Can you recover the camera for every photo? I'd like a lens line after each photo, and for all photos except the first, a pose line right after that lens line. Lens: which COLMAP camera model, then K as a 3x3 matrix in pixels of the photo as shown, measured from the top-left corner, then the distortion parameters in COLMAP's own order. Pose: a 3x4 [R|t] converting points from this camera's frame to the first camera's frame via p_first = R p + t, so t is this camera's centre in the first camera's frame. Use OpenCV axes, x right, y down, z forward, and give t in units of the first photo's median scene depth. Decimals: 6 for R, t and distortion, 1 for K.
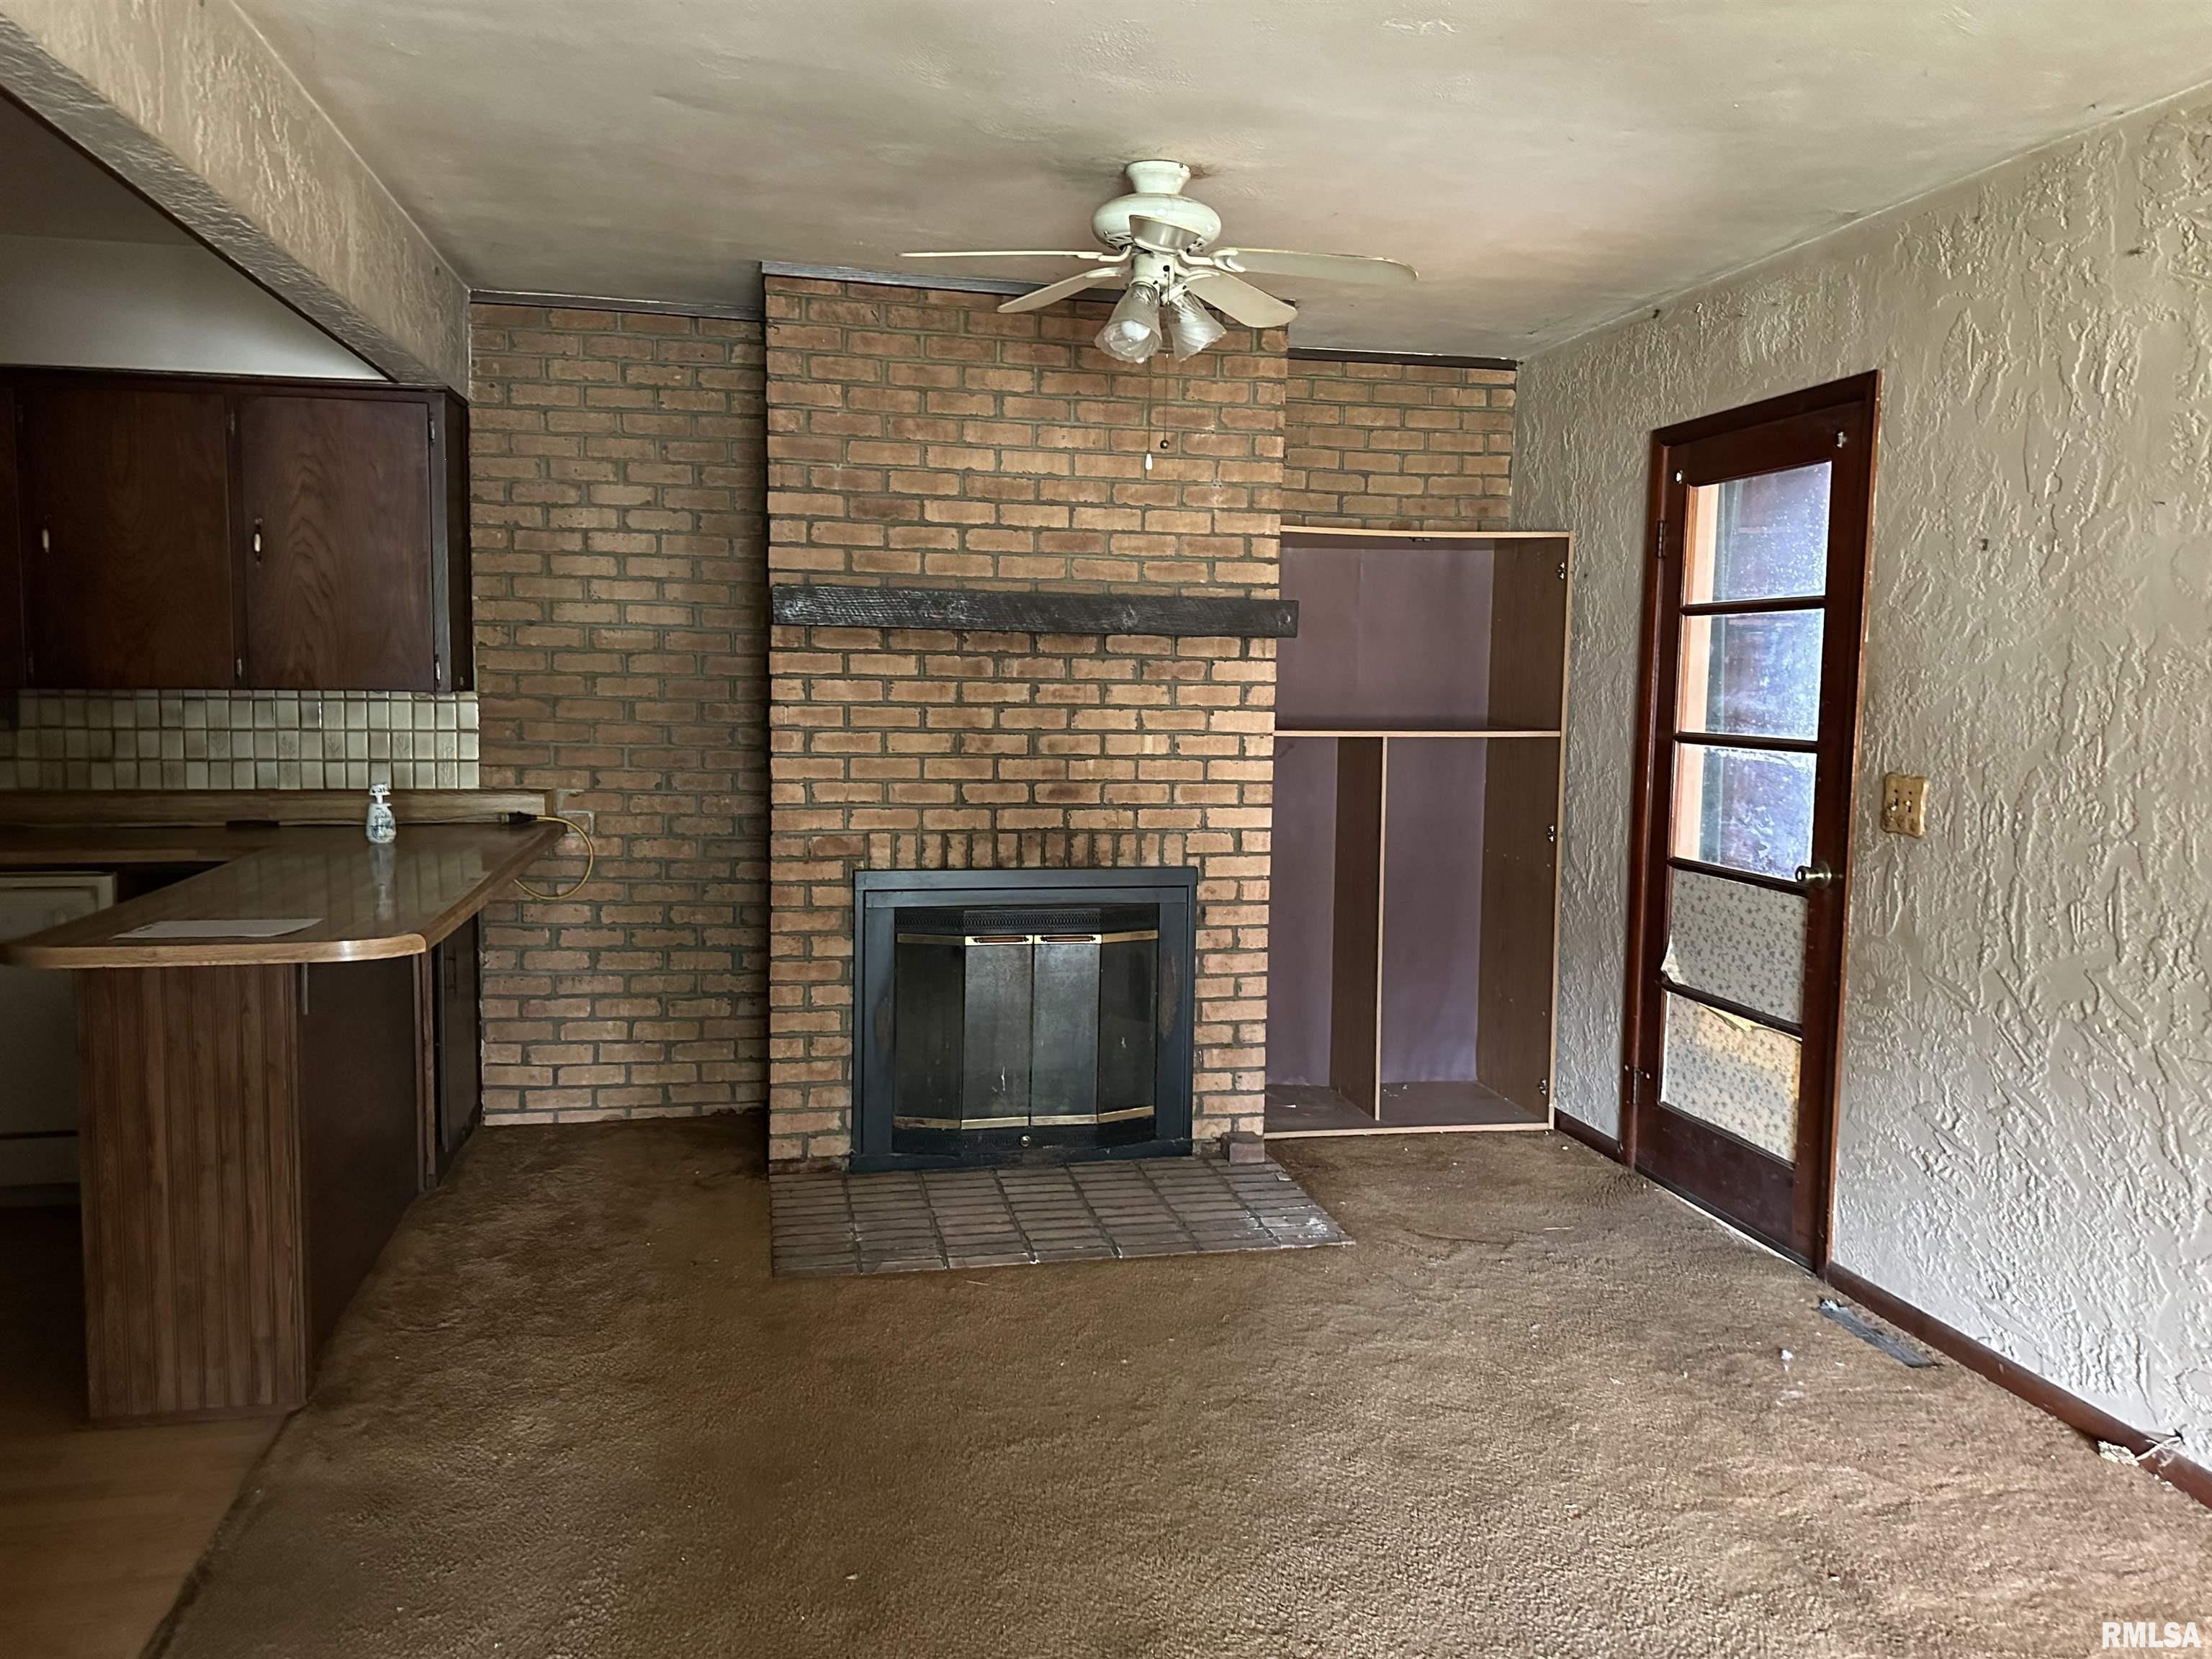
lens RADIAL K [[1599.1, 0, 1109.5], [0, 1599.1, 830.6], [0, 0, 1]] dist [0.045207, -0.050437]
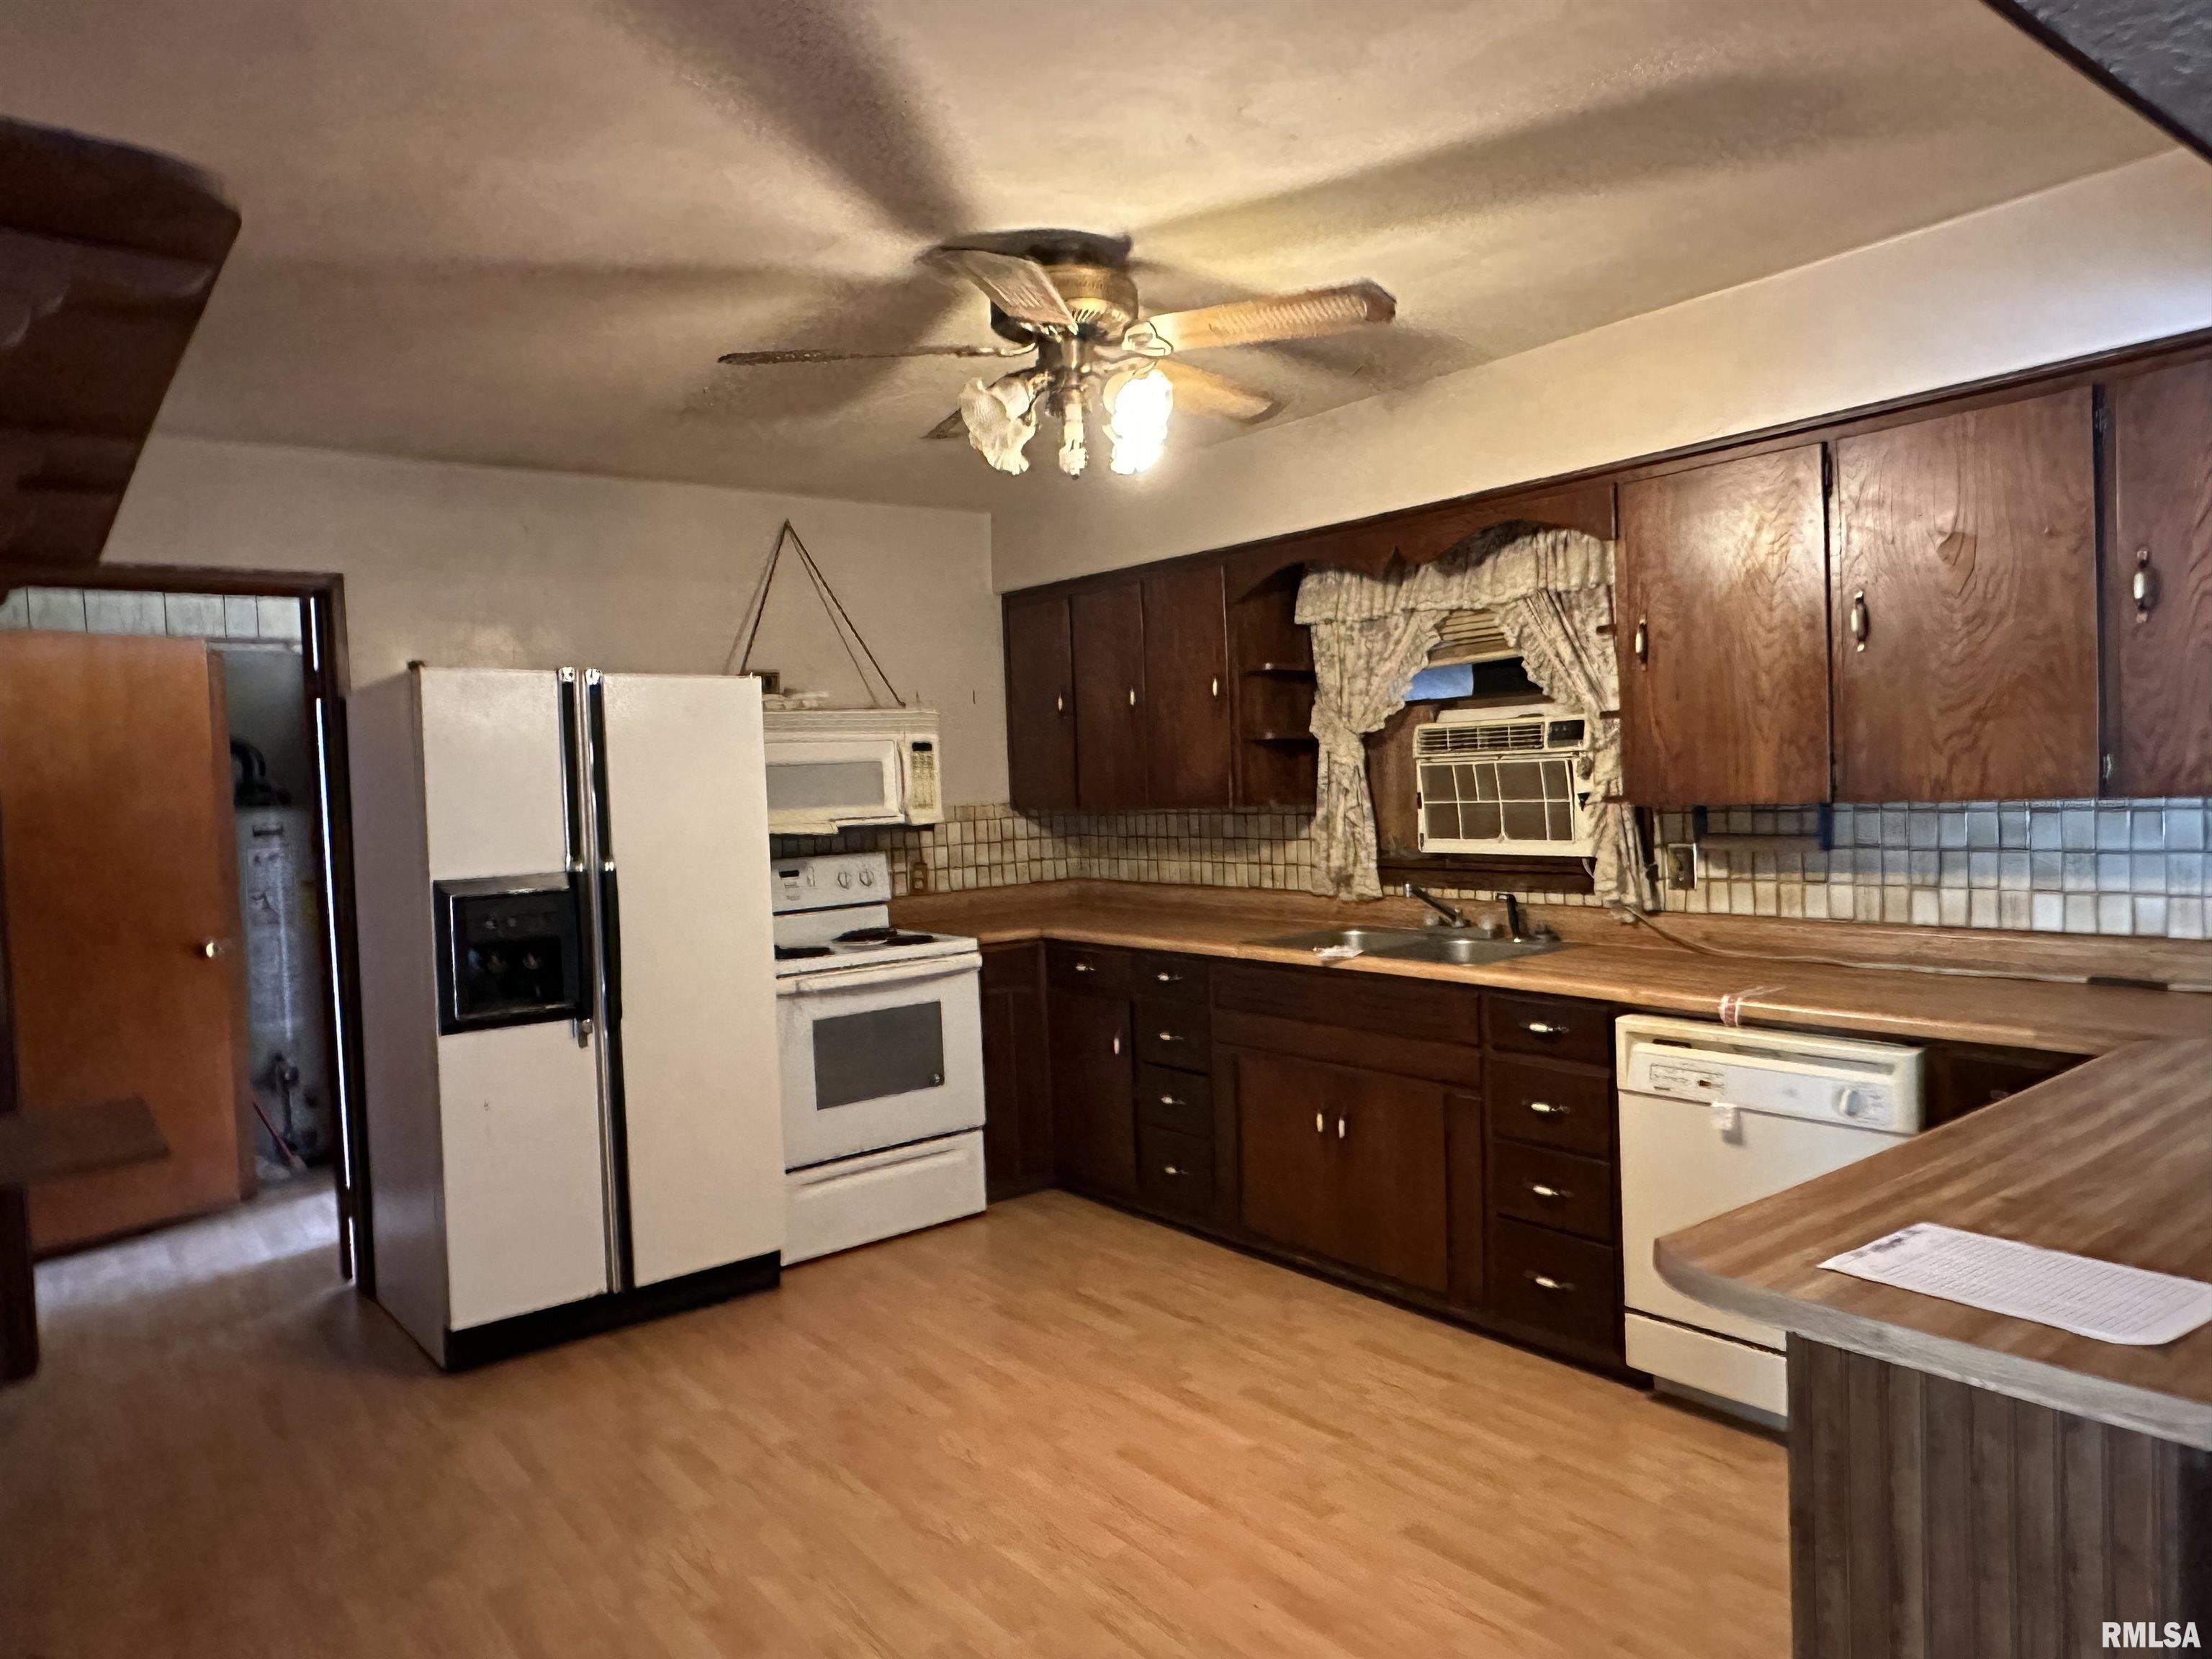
lens RADIAL K [[1419.3, 0, 1088.6], [0, 1419.3, 825.0], [0, 0, 1]] dist [-0.012988, 0.006989]
pose [[0.422925, -0.002243, -0.906162, -0.165051], [-0.042036, 0.998872, -0.022091, -0.042077], [0.905189, 0.047434, 0.422353, 0.329099]]
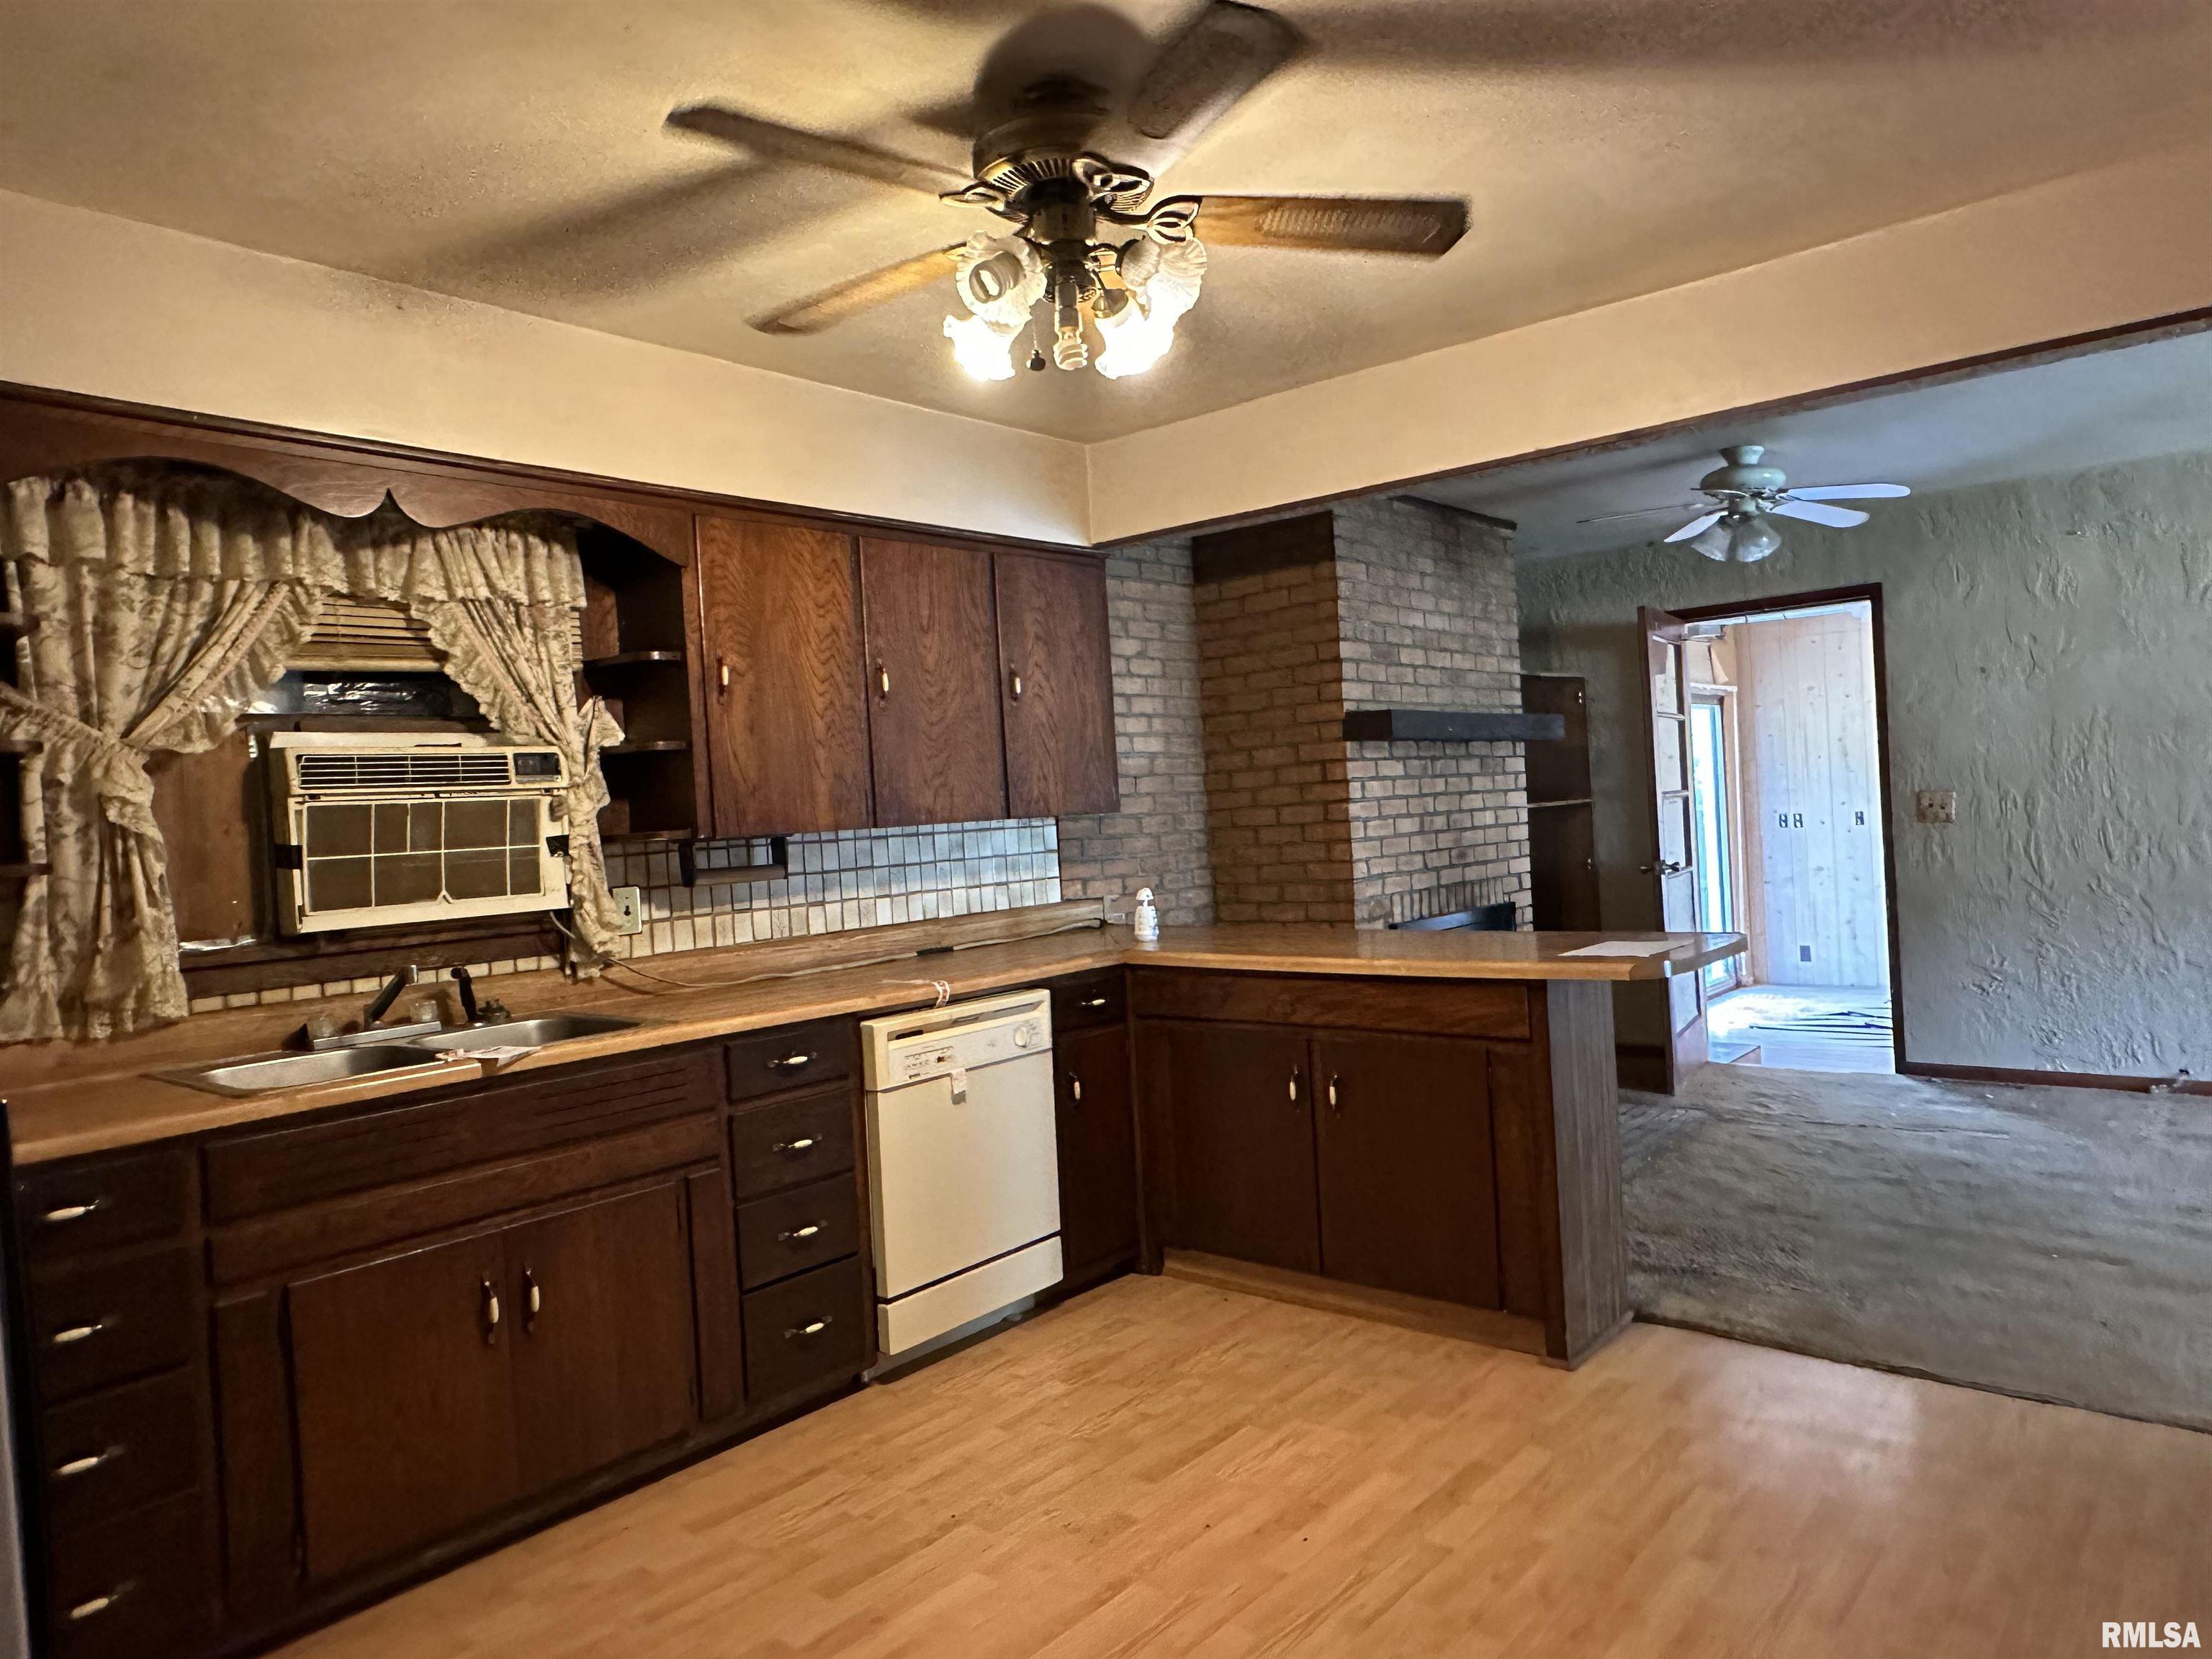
lens RADIAL K [[1419.3, 0, 1123.4], [0, 1419.3, 828.2], [0, 0, 1]] dist [-0.012988, 0.006989]
pose [[0.796385, -0.071033, 0.600604, -1.007638], [0.129438, 0.990087, -0.054535, -0.018025], [-0.590776, 0.121172, 0.797685, 0.187466]]
